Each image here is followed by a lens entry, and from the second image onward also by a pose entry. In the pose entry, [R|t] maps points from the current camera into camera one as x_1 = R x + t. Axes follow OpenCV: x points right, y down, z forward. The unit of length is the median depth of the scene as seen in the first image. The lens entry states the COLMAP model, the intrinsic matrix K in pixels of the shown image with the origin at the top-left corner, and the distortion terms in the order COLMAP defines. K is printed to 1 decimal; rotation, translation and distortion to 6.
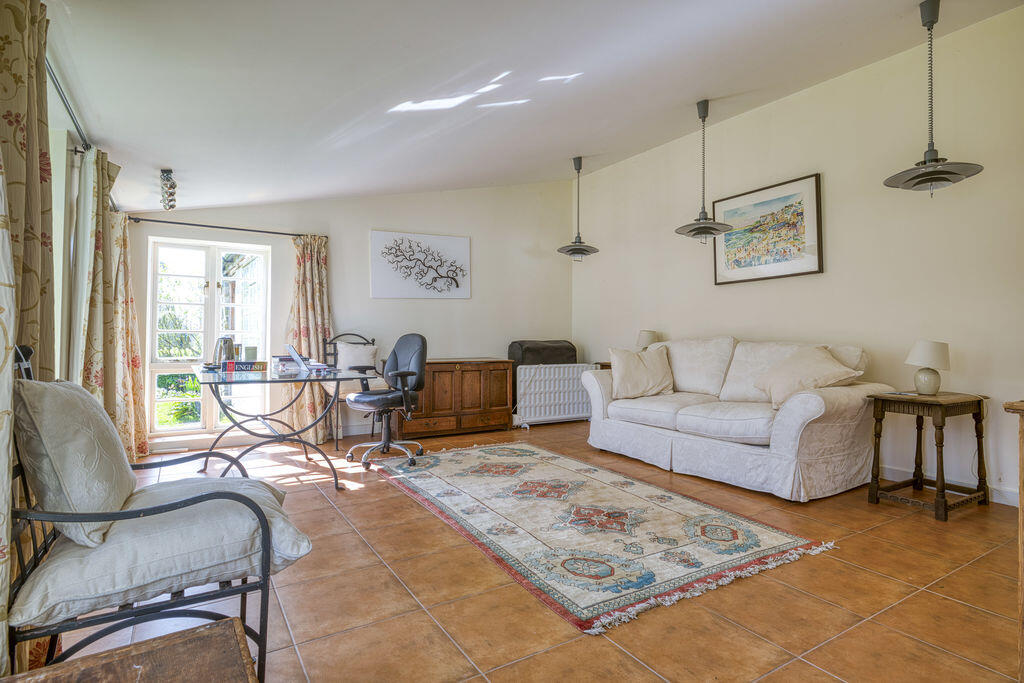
lens RADIAL K [[530.3, 0, 512.0], [0, 530.3, 341.5], [0, 0, 1]] dist [0.000884, 0.000045]
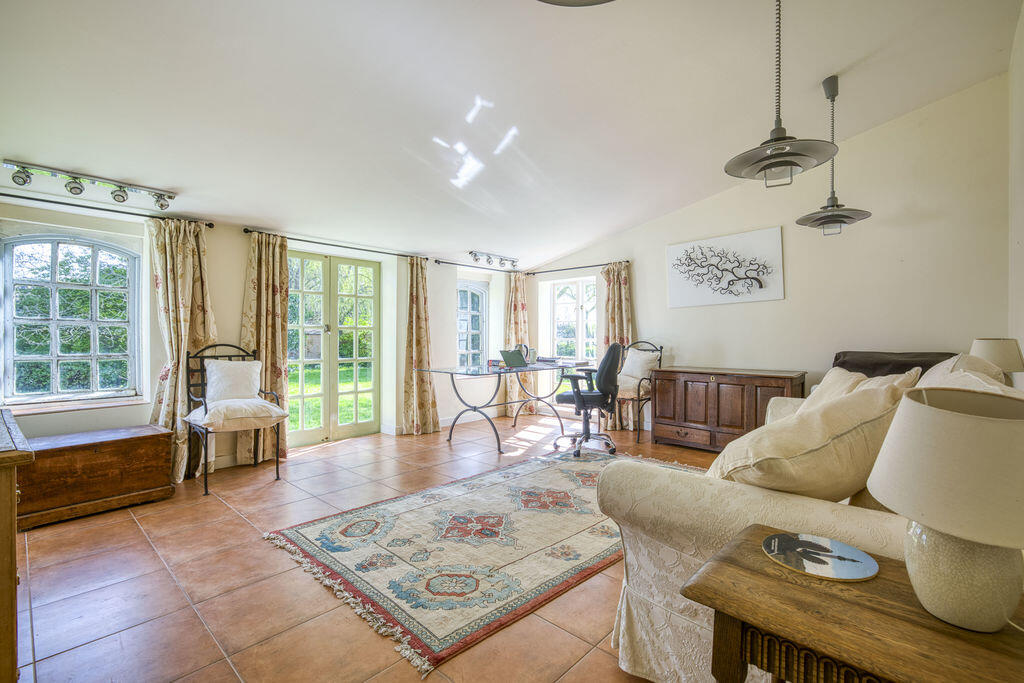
lens RADIAL K [[460.6, 0, 512.0], [0, 460.6, 341.5], [0, 0, 1]] dist [-0.001541, -0.000093]
pose [[0.267983, 0.004709, -0.963412, 0.990311], [-0.007925, 0.999965, 0.002683, -0.026044], [0.963391, 0.006916, 0.268011, 0.788808]]
